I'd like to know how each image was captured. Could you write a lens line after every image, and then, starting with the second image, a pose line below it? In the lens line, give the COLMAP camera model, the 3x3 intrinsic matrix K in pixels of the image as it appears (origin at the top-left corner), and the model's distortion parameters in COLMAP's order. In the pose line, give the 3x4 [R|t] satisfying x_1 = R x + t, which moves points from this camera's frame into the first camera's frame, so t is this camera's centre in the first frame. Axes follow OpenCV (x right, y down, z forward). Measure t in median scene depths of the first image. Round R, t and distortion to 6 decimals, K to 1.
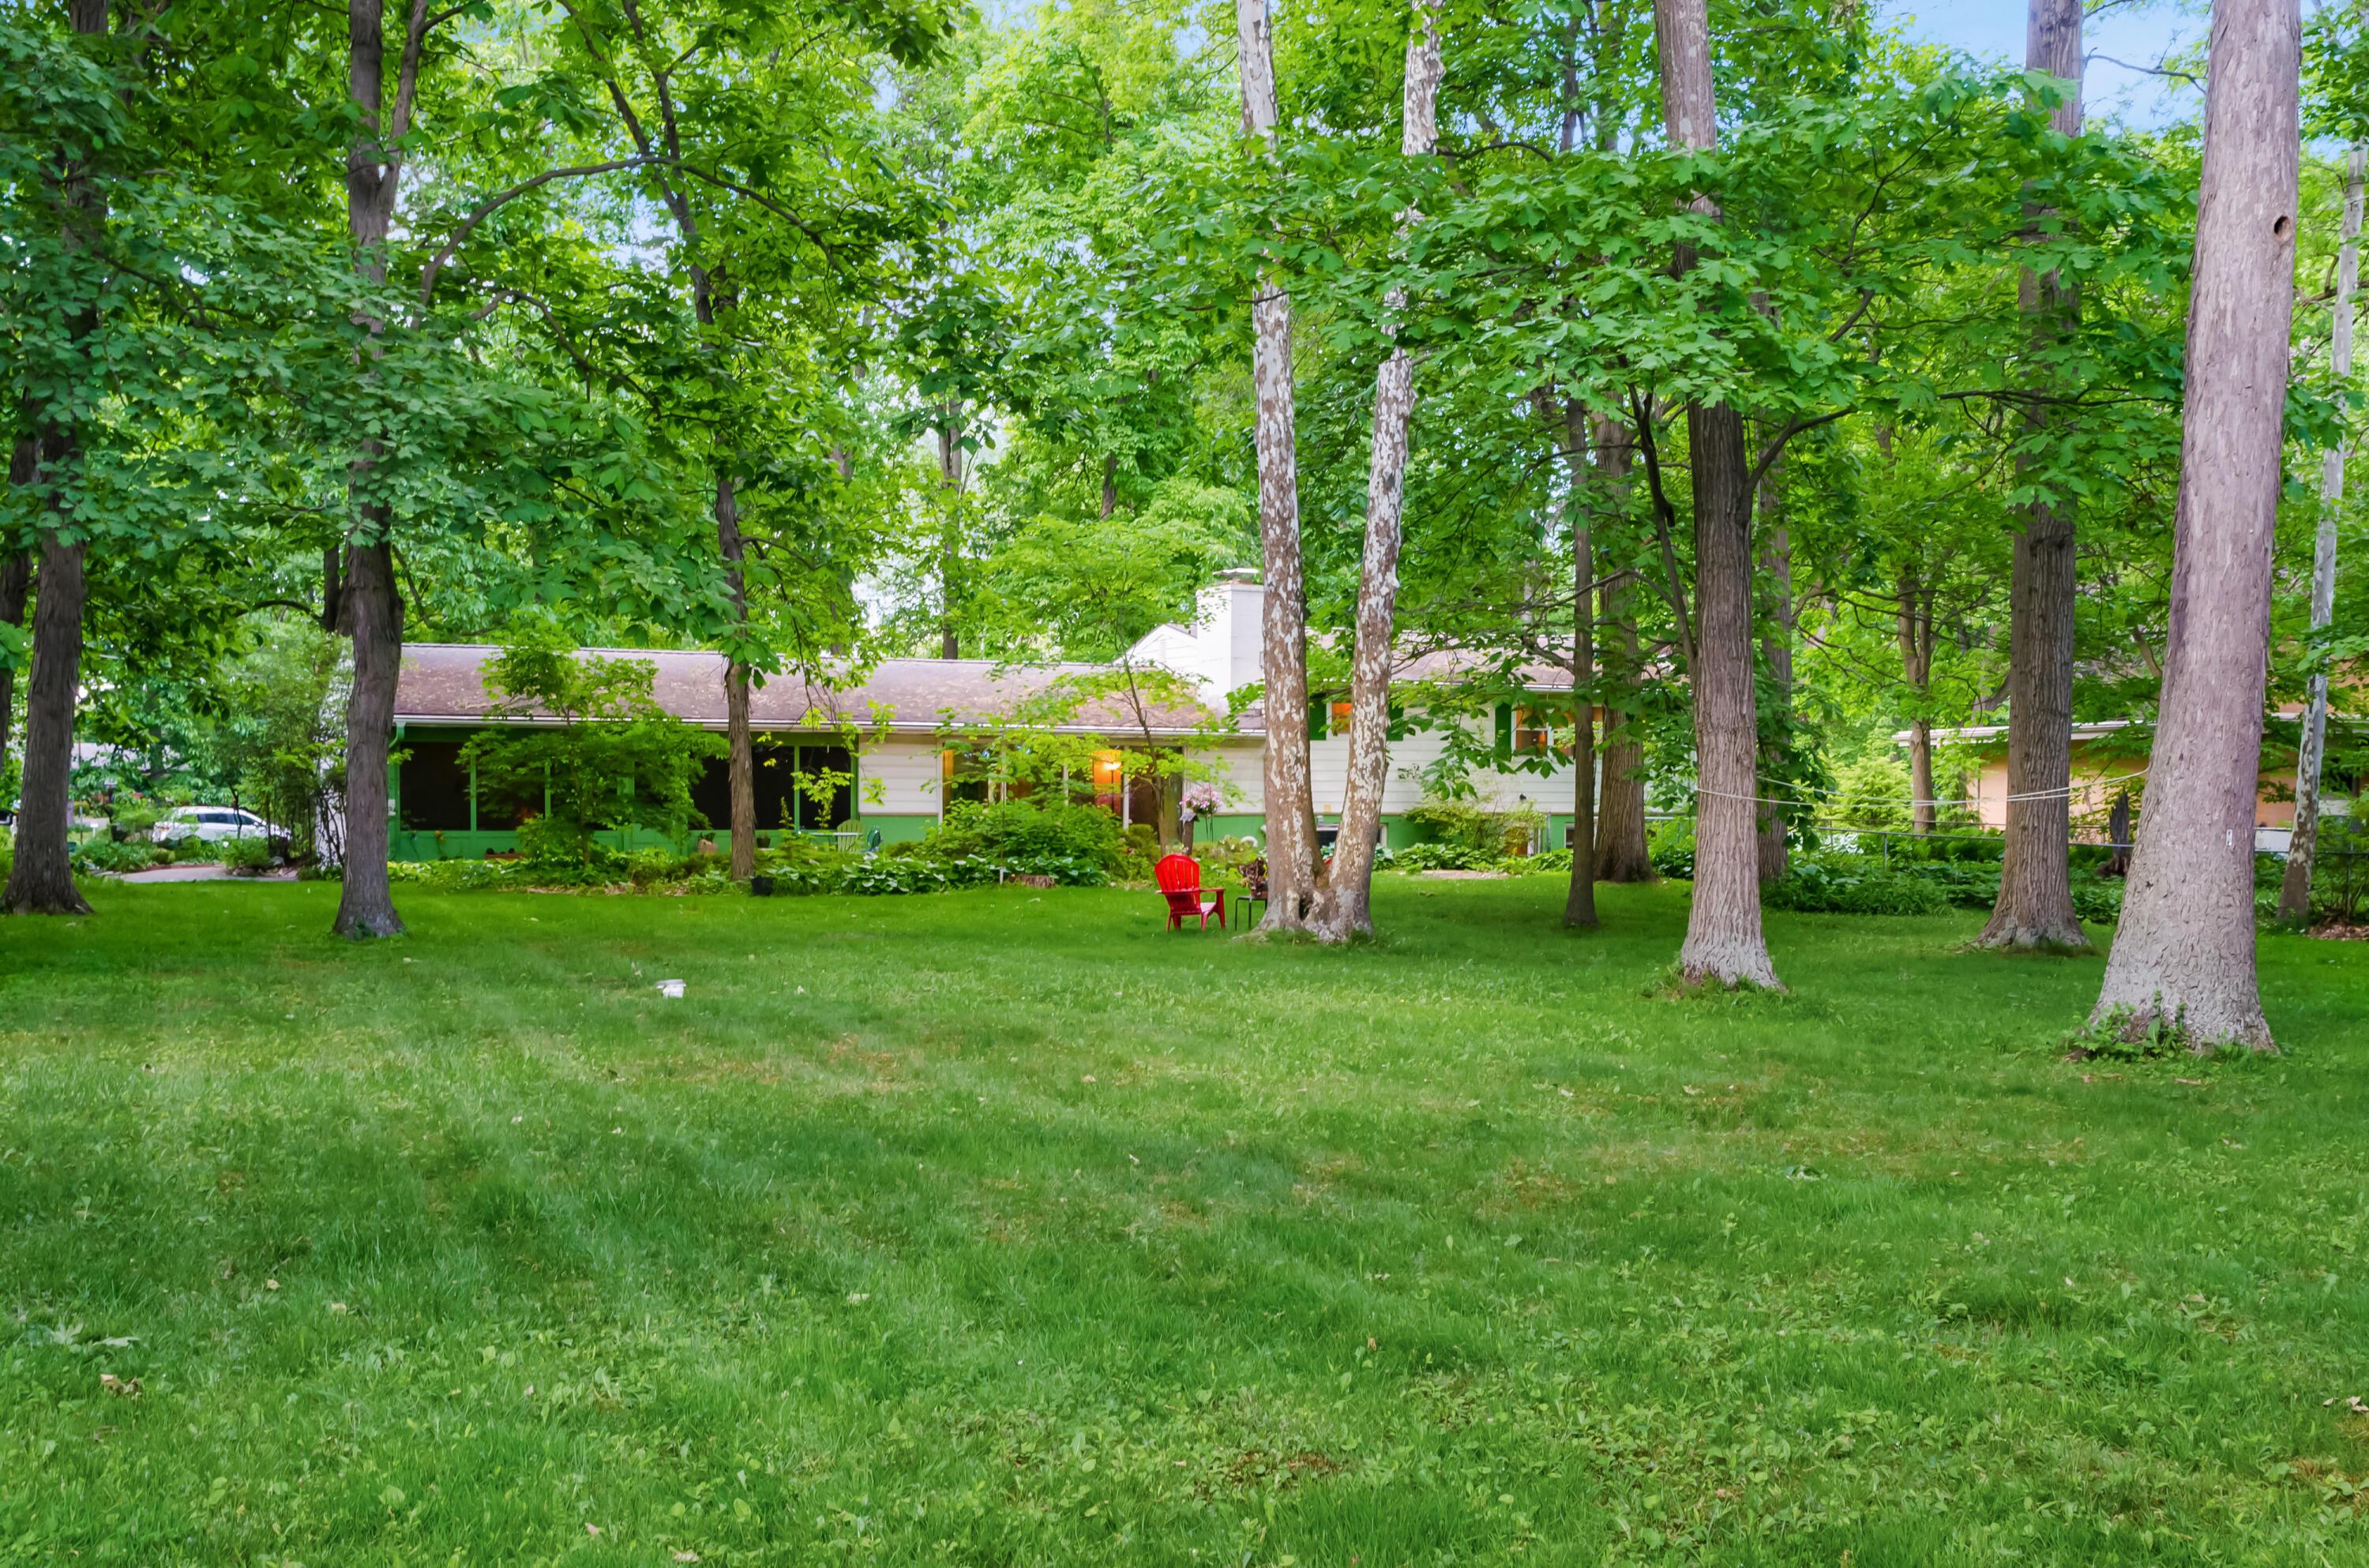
lens RADIAL K [[2493.4, 0, 1180.7], [0, 2493.4, 784.7], [0, 0, 1]] dist [-0.026085, 0.000000]
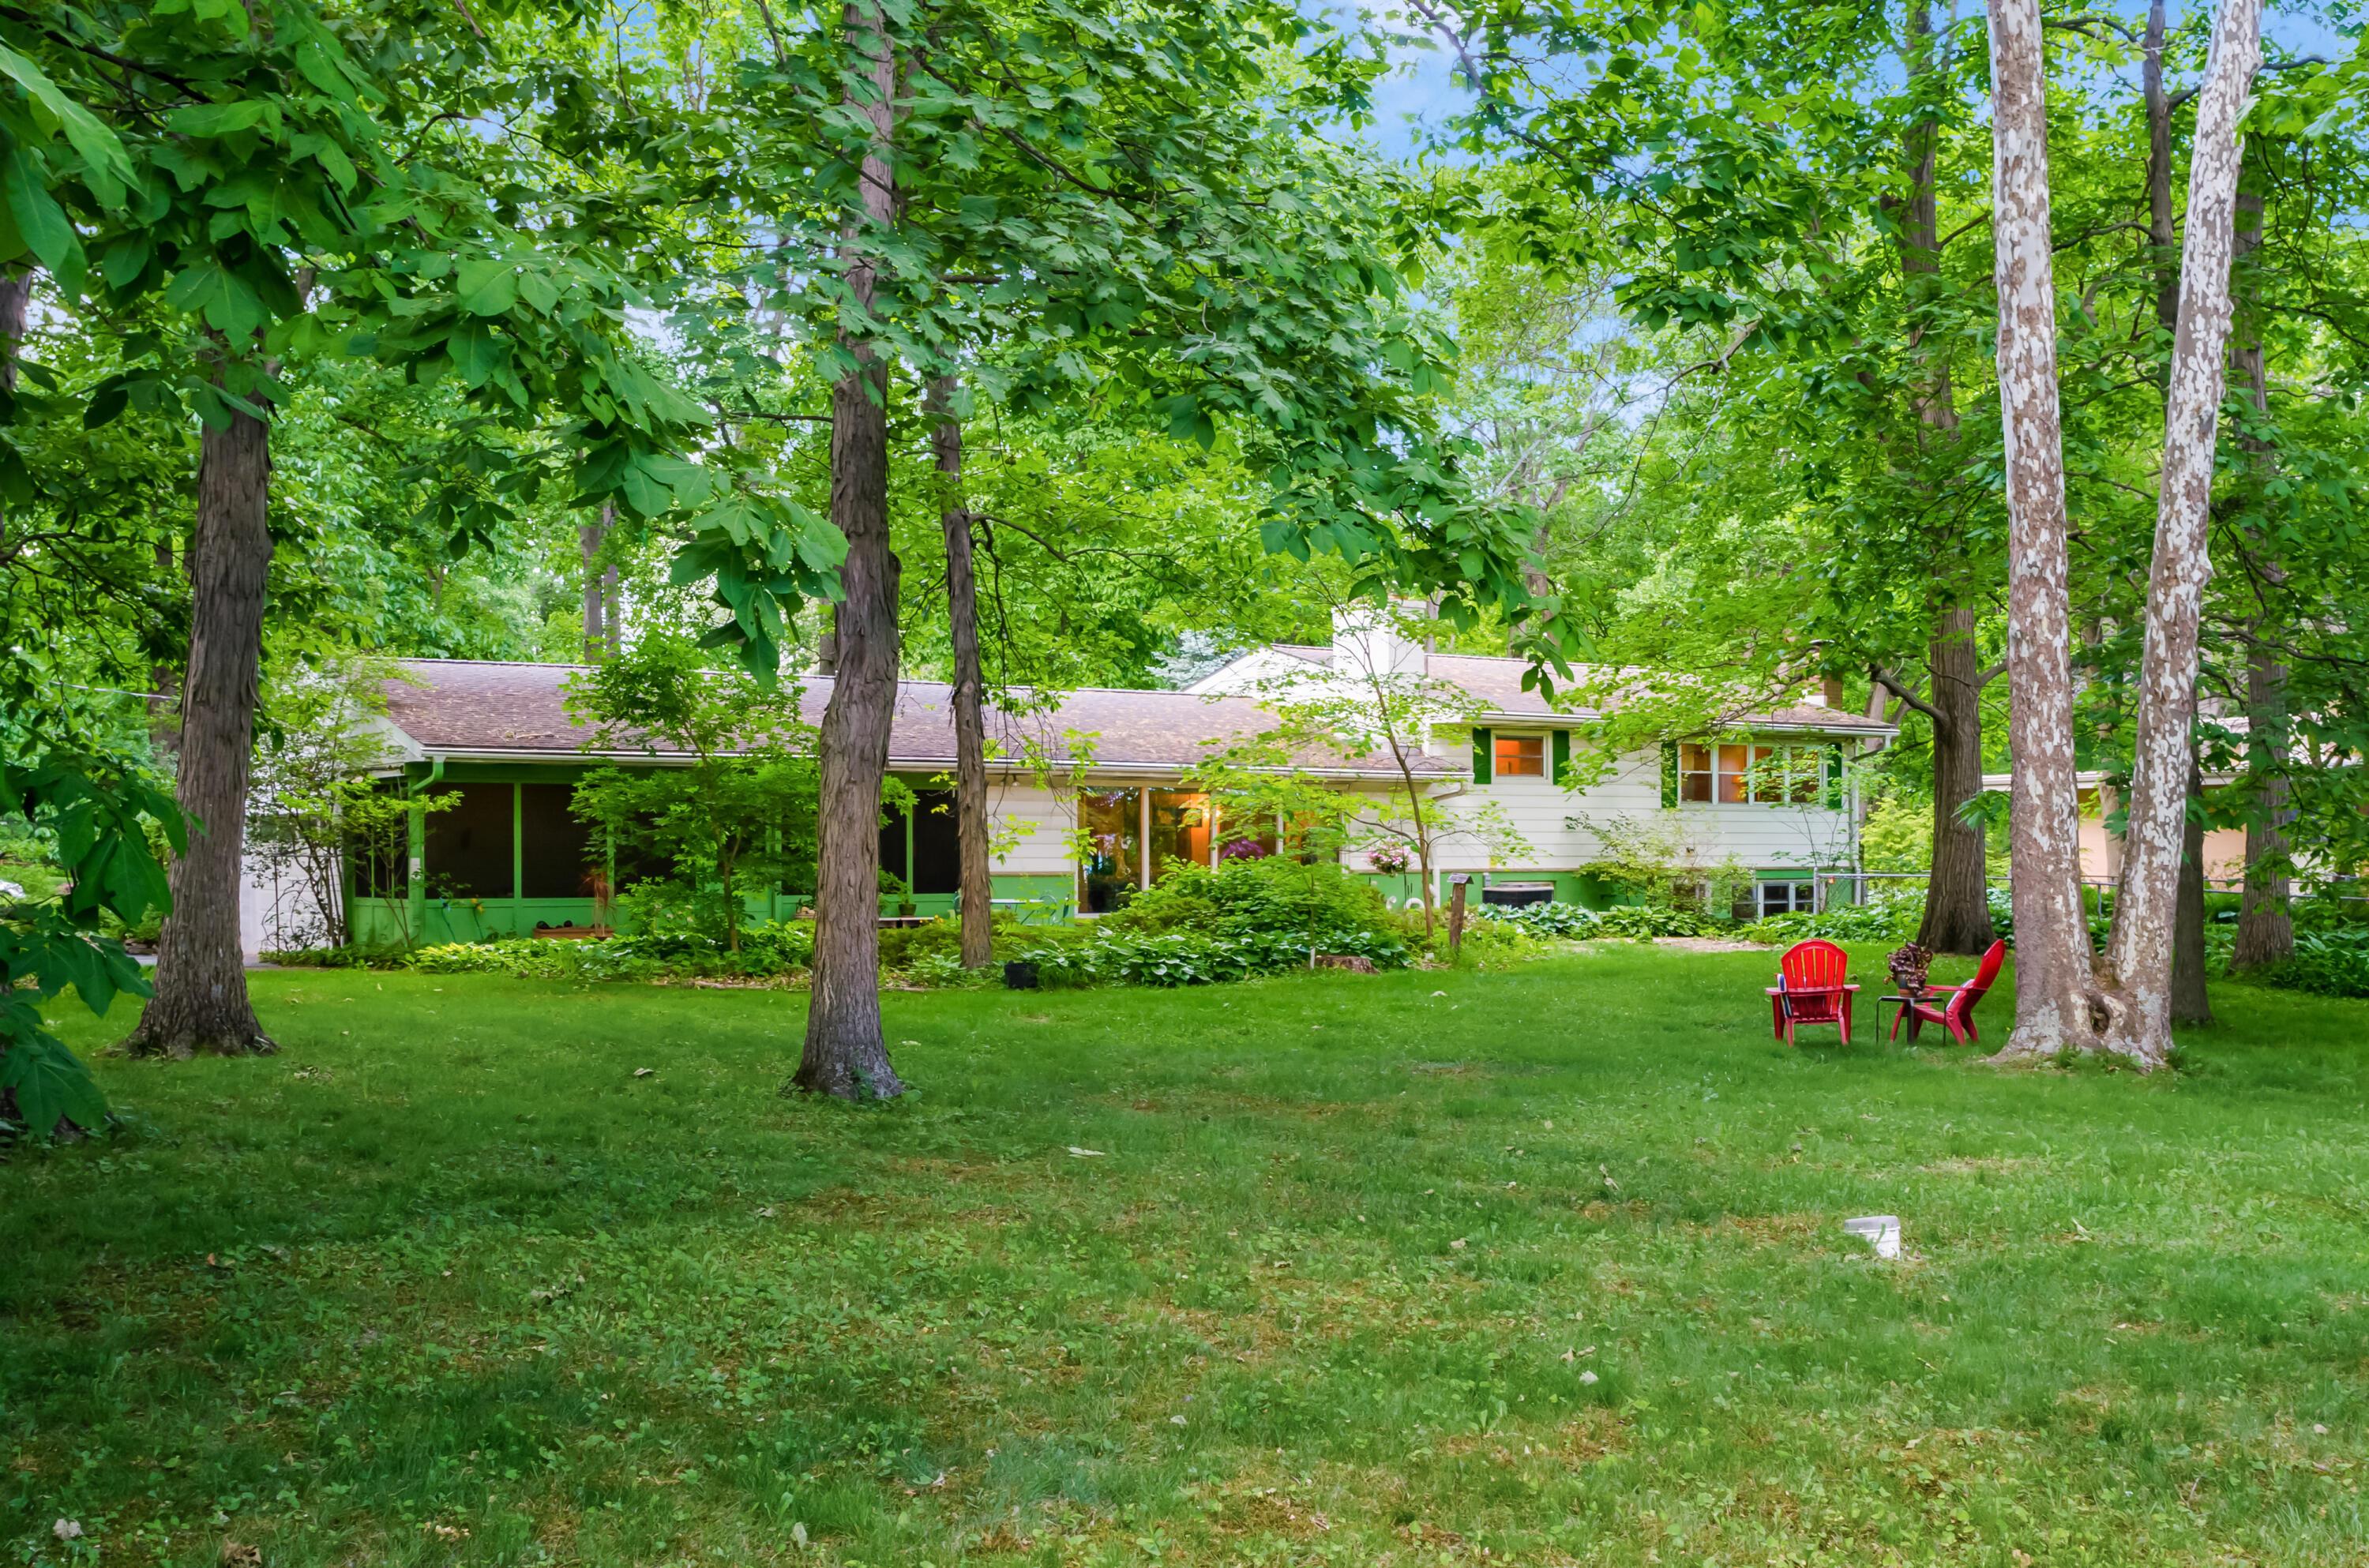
lens RADIAL K [[2493.4, 0, 1188.2], [0, 2493.4, 786.0], [0, 0, 1]] dist [-0.026085, 0.000000]
pose [[0.989923, 0.001749, 0.141595, -0.304561], [0.000697, 0.999851, -0.017227, -0.005019], [-0.141604, 0.017152, 0.989775, 0.330242]]
